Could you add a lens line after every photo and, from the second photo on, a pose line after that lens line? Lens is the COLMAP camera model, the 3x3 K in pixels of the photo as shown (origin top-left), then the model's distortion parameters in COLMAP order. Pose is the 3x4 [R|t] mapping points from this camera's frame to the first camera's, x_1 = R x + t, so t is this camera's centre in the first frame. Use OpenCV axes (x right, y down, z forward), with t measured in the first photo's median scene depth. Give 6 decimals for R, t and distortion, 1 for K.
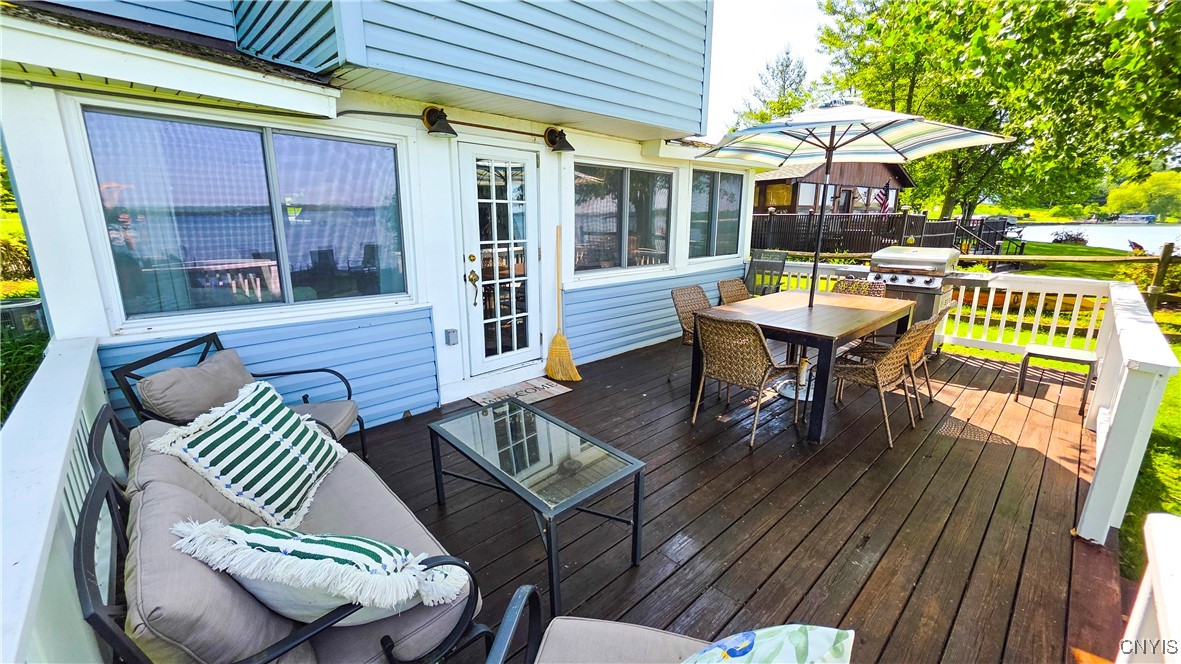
lens RADIAL K [[471.6, 0, 590.5], [0, 471.6, 332.0], [0, 0, 1]] dist [0.001567, -0.000276]
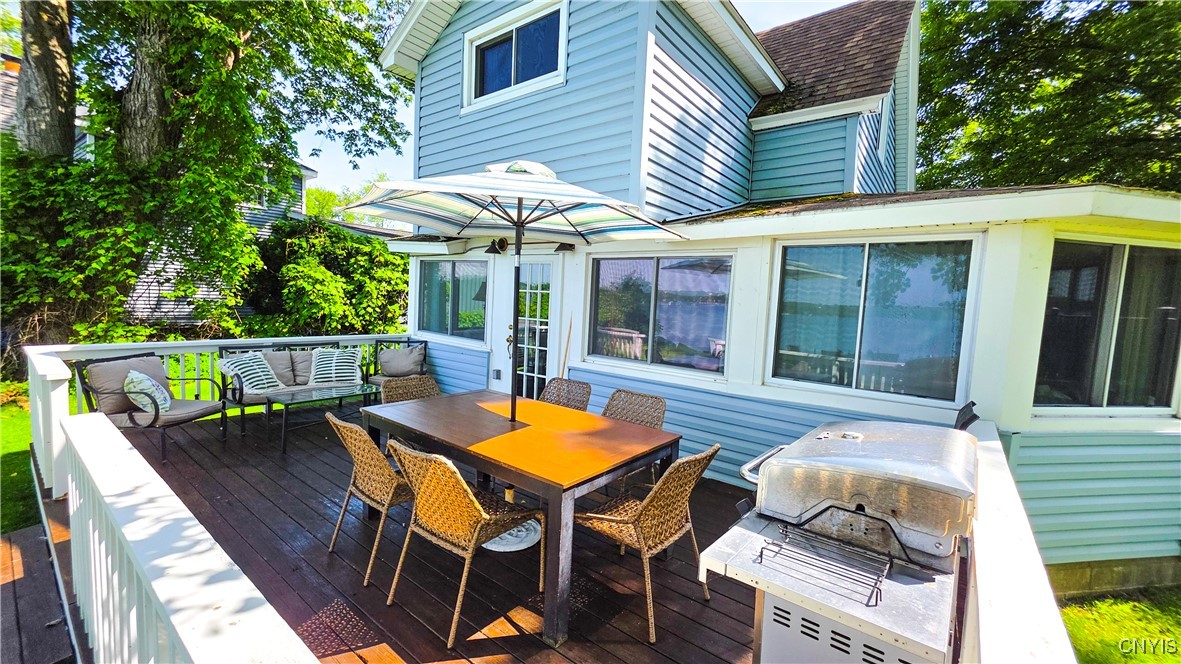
lens RADIAL K [[471.6, 0, 590.5], [0, 471.6, 332.0], [0, 0, 1]] dist [0.001567, -0.000276]
pose [[0.142780, 0.076955, -0.986758, 1.184396], [-0.278222, 0.959893, 0.034602, -0.244342], [0.949846, 0.269597, 0.158464, 0.927664]]
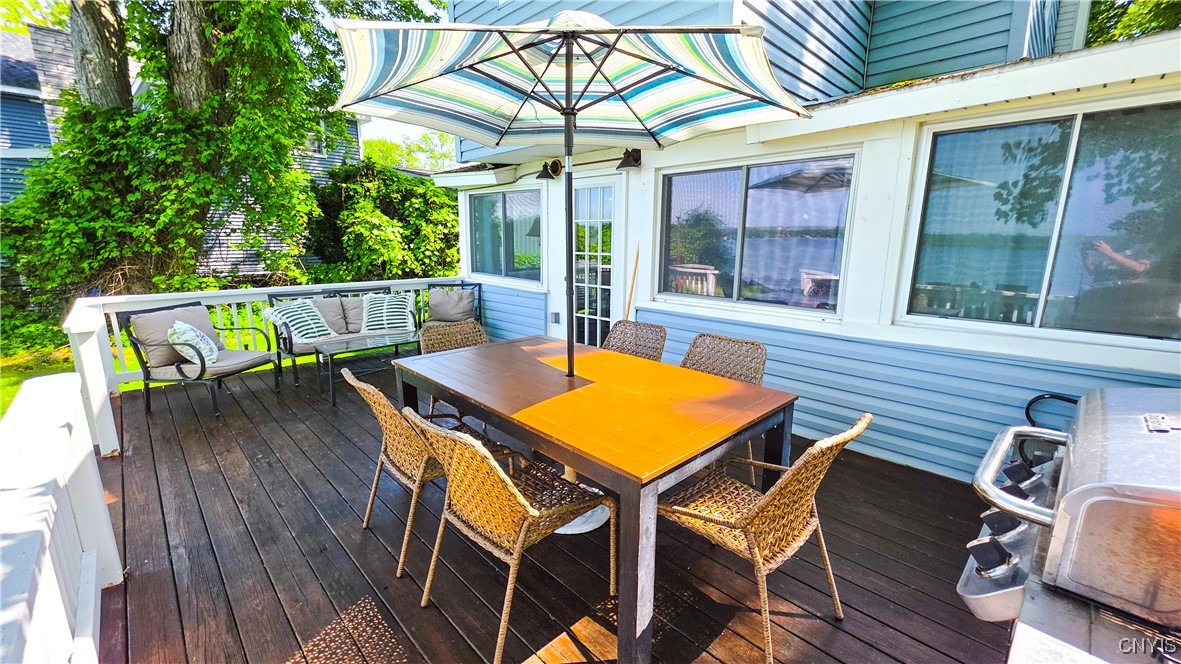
lens RADIAL K [[471.6, 0, 590.5], [0, 471.6, 332.0], [0, 0, 1]] dist [0.001567, -0.000276]
pose [[0.014414, 0.194868, -0.980724, 1.012126], [-0.240943, 0.952600, 0.185739, -0.217459], [0.970432, 0.233621, 0.060683, 0.942449]]
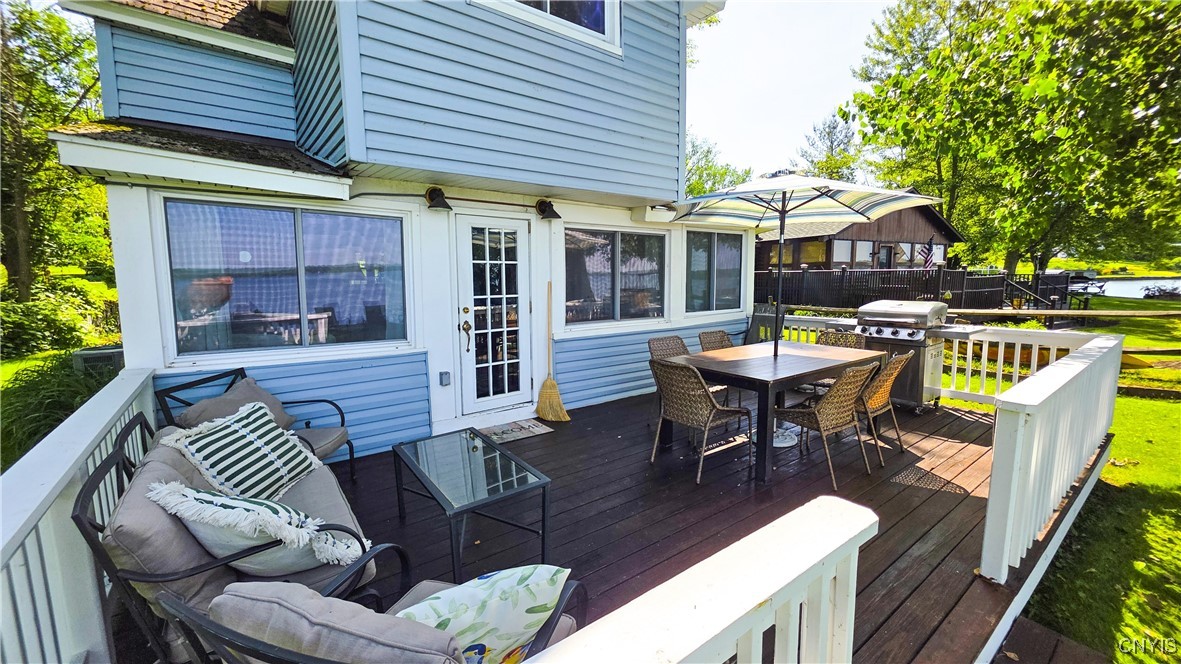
lens RADIAL K [[471.6, 0, 590.5], [0, 471.6, 332.0], [0, 0, 1]] dist [0.001567, -0.000276]
pose [[0.993683, 0.004845, -0.112119, 0.167131], [-0.018175, 0.992826, -0.118182, 0.024870], [0.110743, 0.119474, 0.986642, -0.091501]]
